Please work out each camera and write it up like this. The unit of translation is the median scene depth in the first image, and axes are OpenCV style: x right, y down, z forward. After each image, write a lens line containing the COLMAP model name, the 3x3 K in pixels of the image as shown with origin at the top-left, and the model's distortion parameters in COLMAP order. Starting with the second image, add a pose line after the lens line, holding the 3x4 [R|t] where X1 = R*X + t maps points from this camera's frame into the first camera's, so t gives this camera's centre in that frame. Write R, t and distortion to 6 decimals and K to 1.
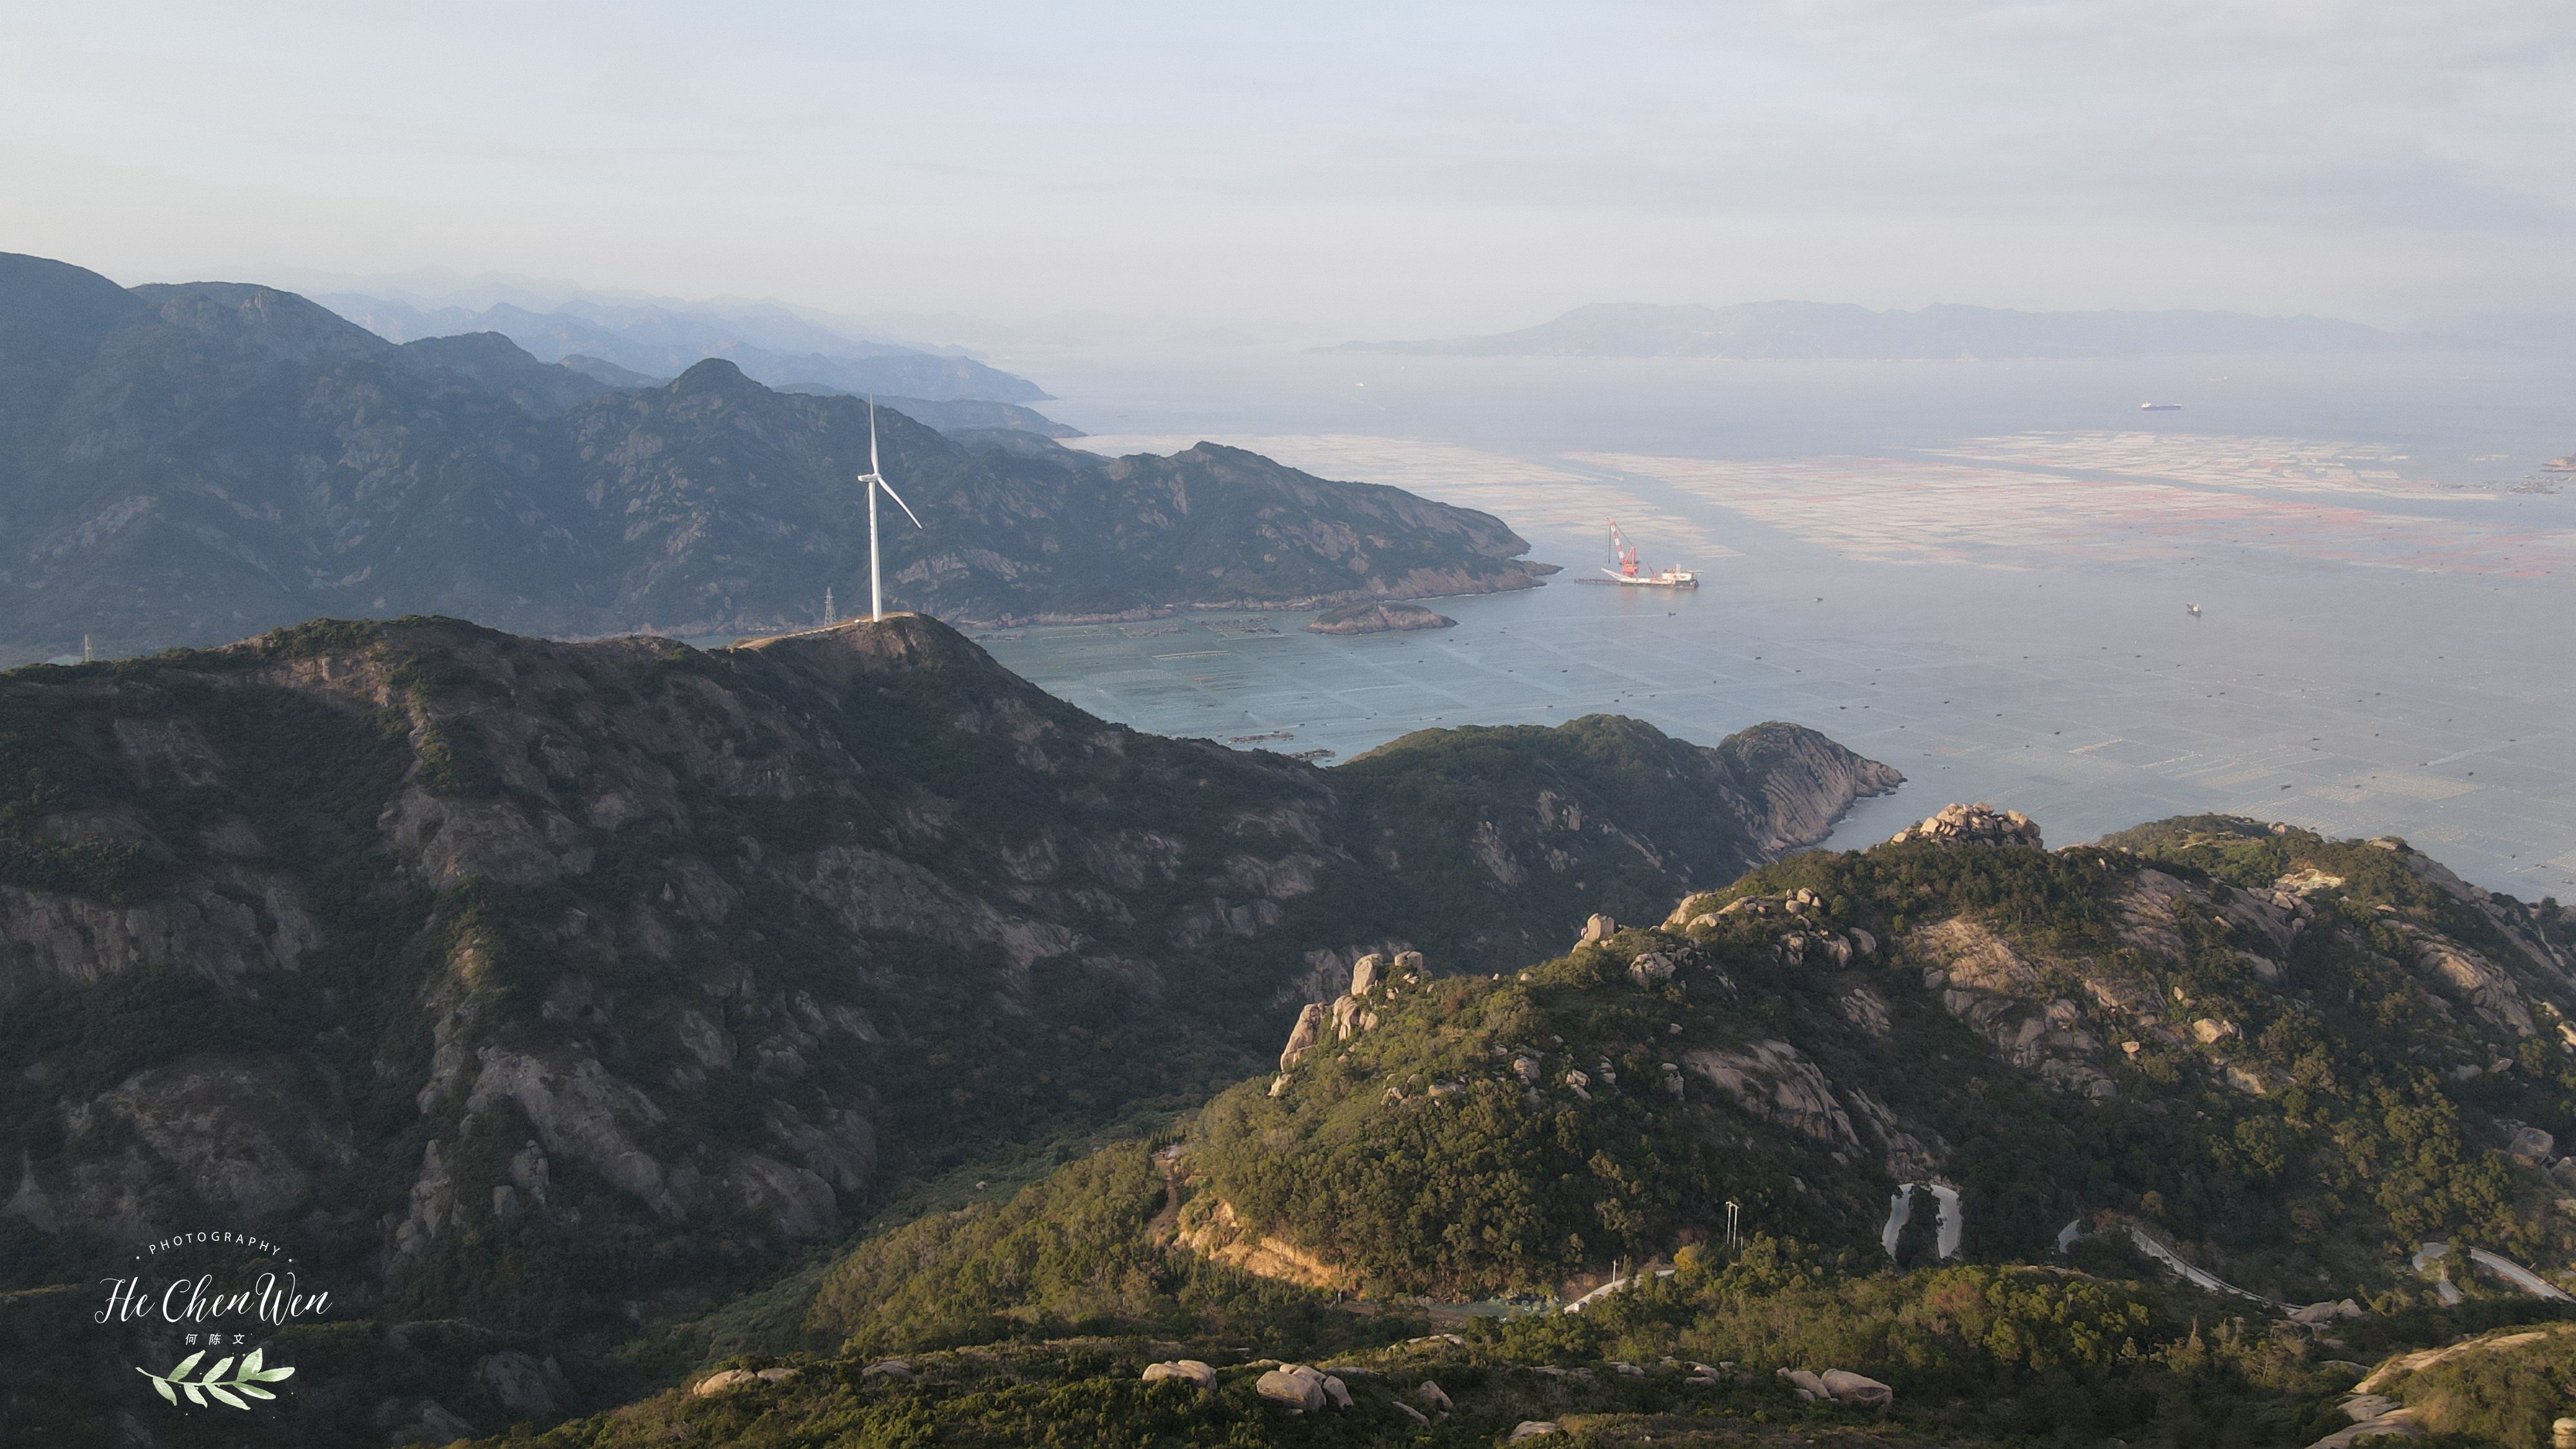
lens RADIAL K [[1913.5, 0, 1310.8], [0, 1913.5, 741.5], [0, 0, 1]] dist [0.003519, 0.030598]
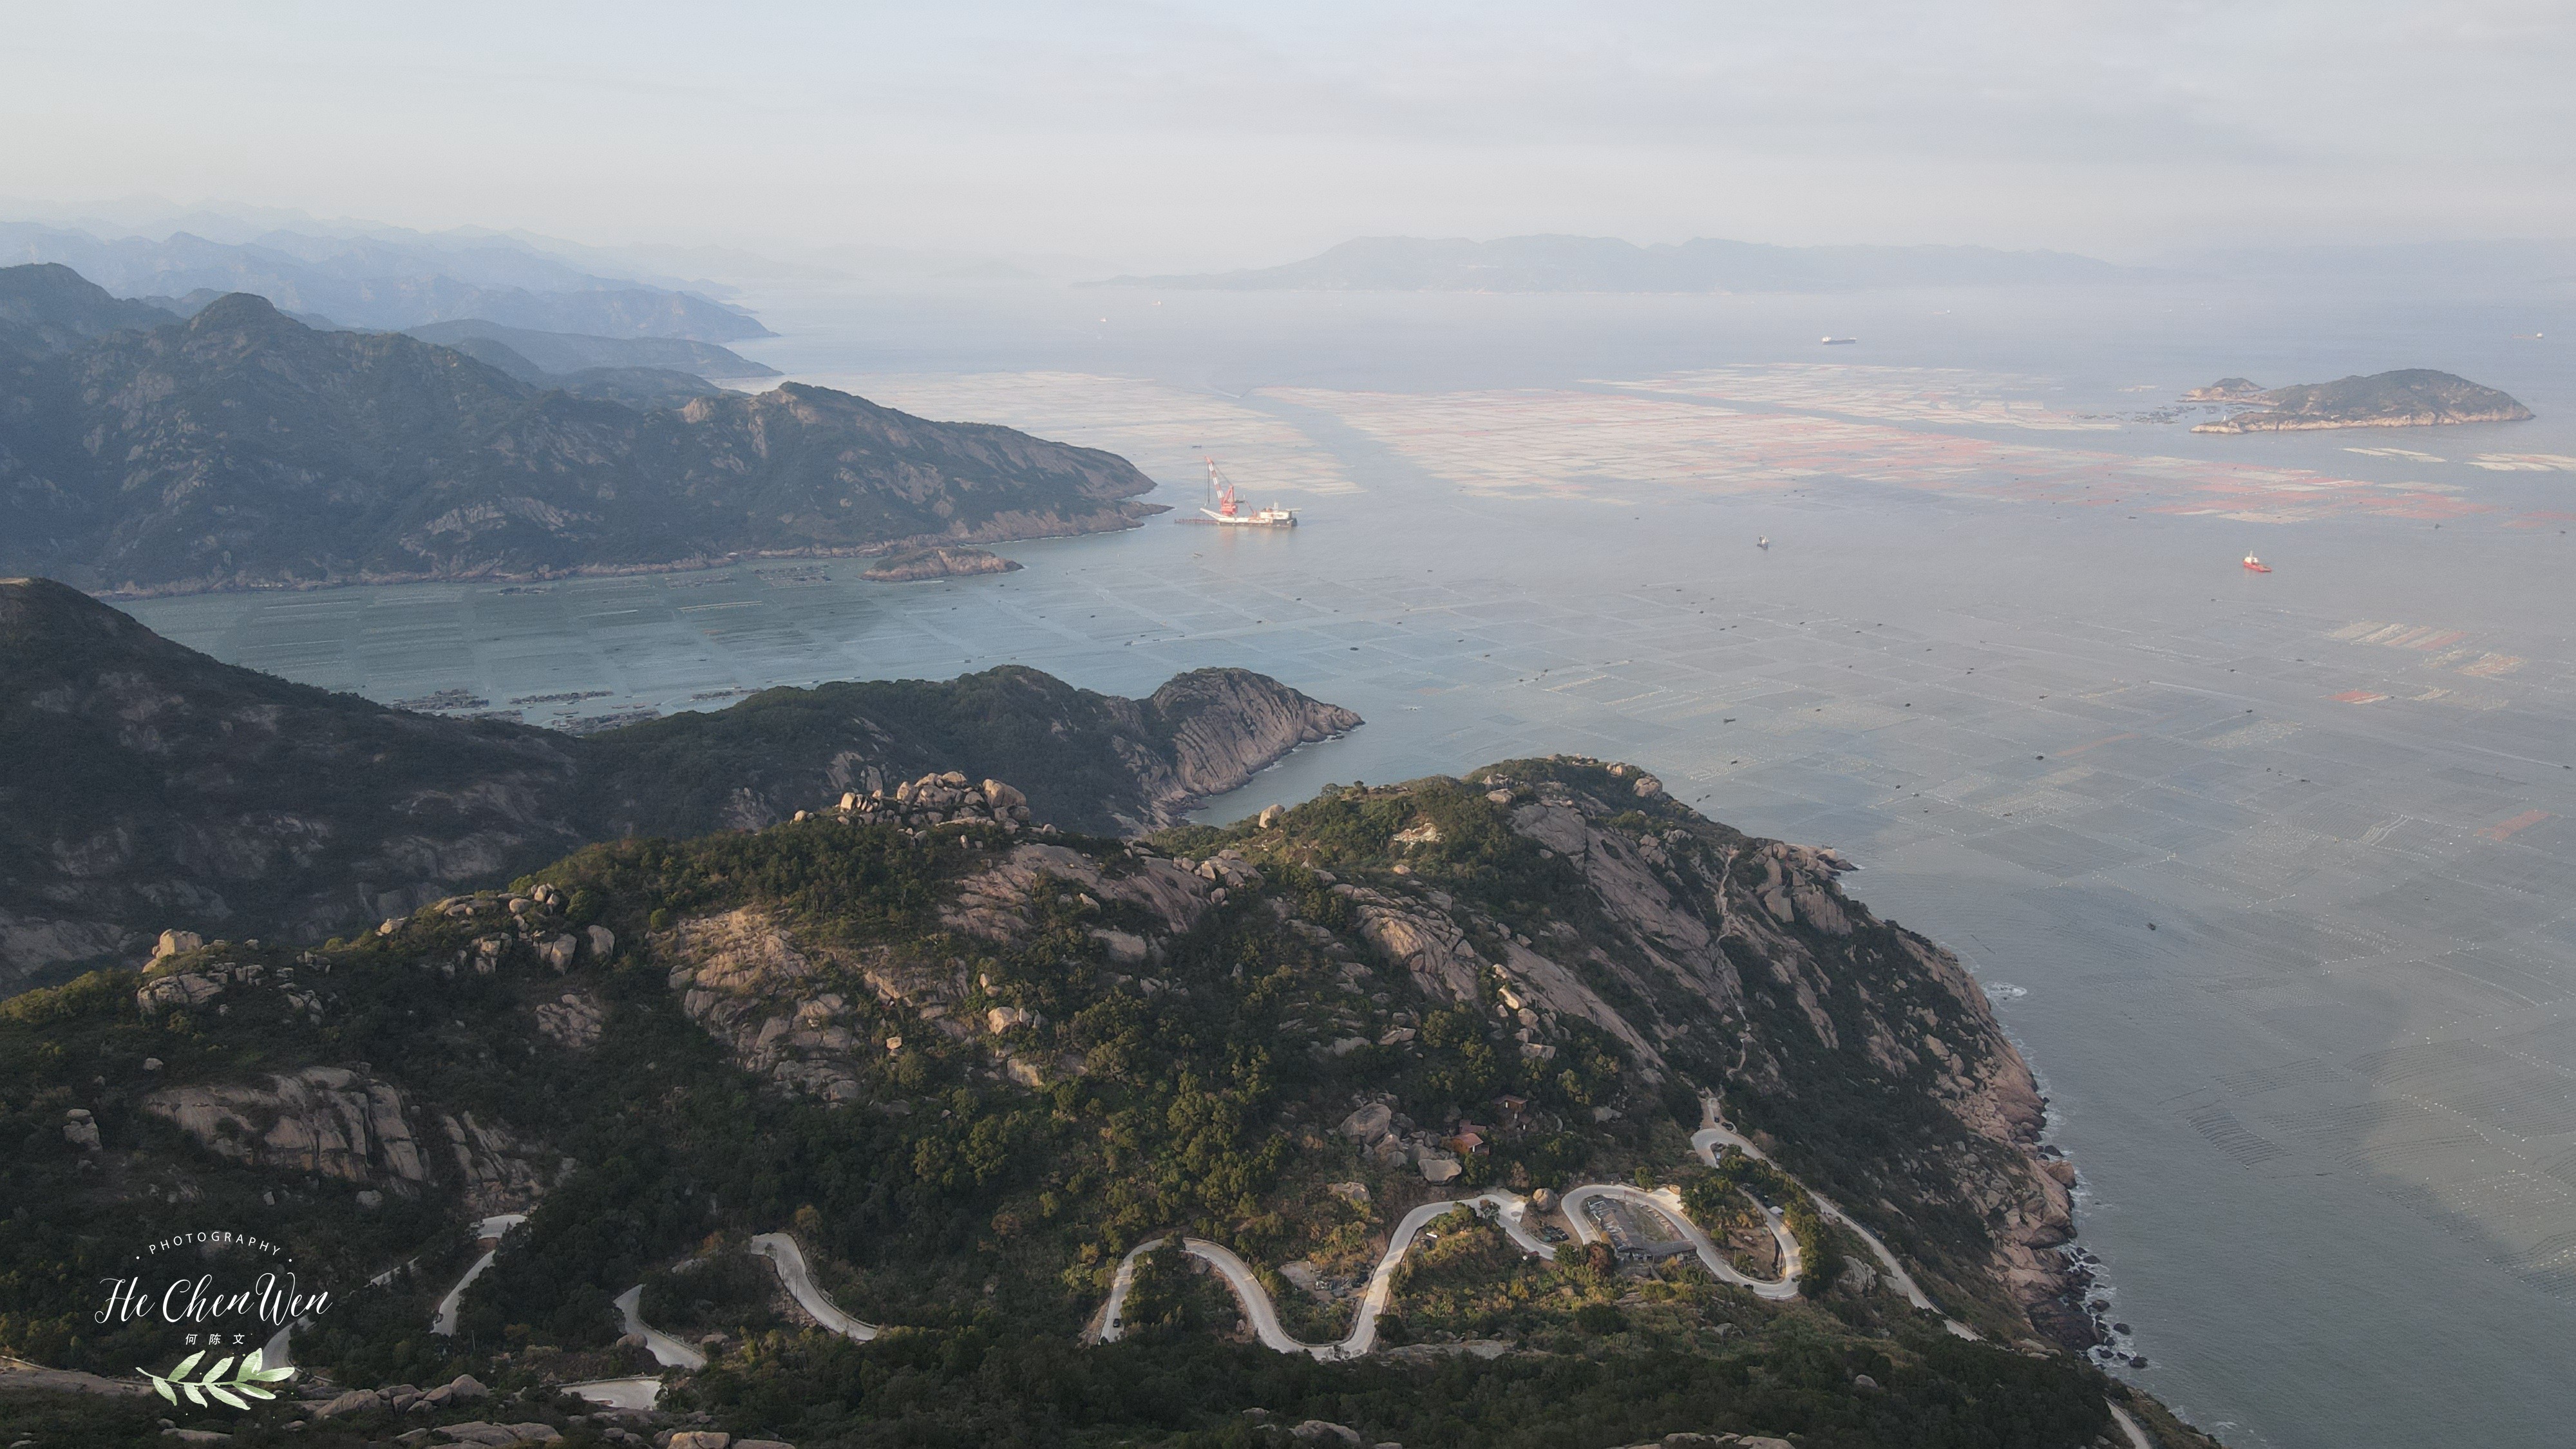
lens RADIAL K [[1913.5, 0, 1291.9], [0, 1913.5, 744.5], [0, 0, 1]] dist [0.003519, 0.030598]
pose [[0.994702, -0.025201, 0.099662, 0.119044], [0.021782, 0.999141, 0.035245, -0.003235], [-0.100464, -0.032887, 0.994397, 0.013267]]
